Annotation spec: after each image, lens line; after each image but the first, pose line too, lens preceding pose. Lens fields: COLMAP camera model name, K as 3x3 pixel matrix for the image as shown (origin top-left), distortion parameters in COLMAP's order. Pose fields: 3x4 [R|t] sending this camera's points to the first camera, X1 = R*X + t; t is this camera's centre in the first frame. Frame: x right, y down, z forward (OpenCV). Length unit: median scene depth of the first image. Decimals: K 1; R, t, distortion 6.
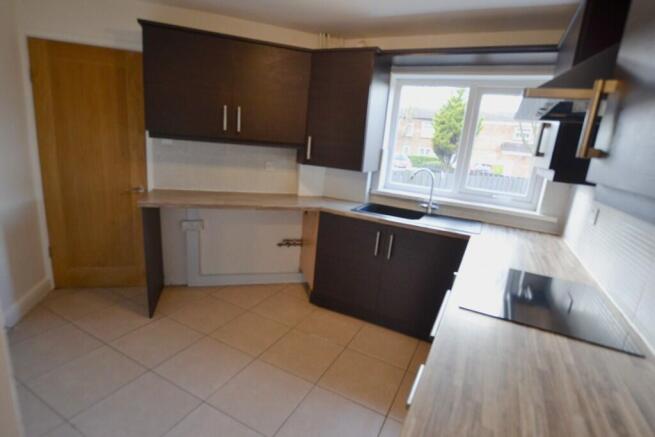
lens RADIAL K [[328.6, 0, 328.1], [0, 328.6, 219.8], [0, 0, 1]] dist [0.000771, 0.000766]
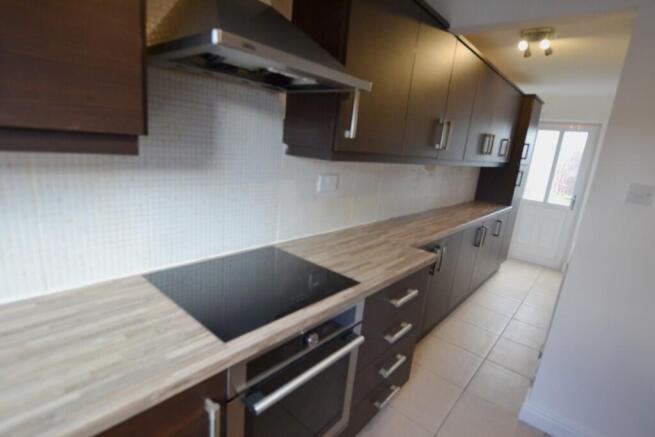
lens RADIAL K [[328.6, 0, 327.7], [0, 328.6, 218.4], [0, 0, 1]] dist [0.000771, 0.000766]
pose [[-0.952903, -0.229729, 0.197991, 0.441746], [-0.120627, 0.886080, 0.447561, -0.544903], [-0.278254, 0.402599, -0.872060, 2.567680]]
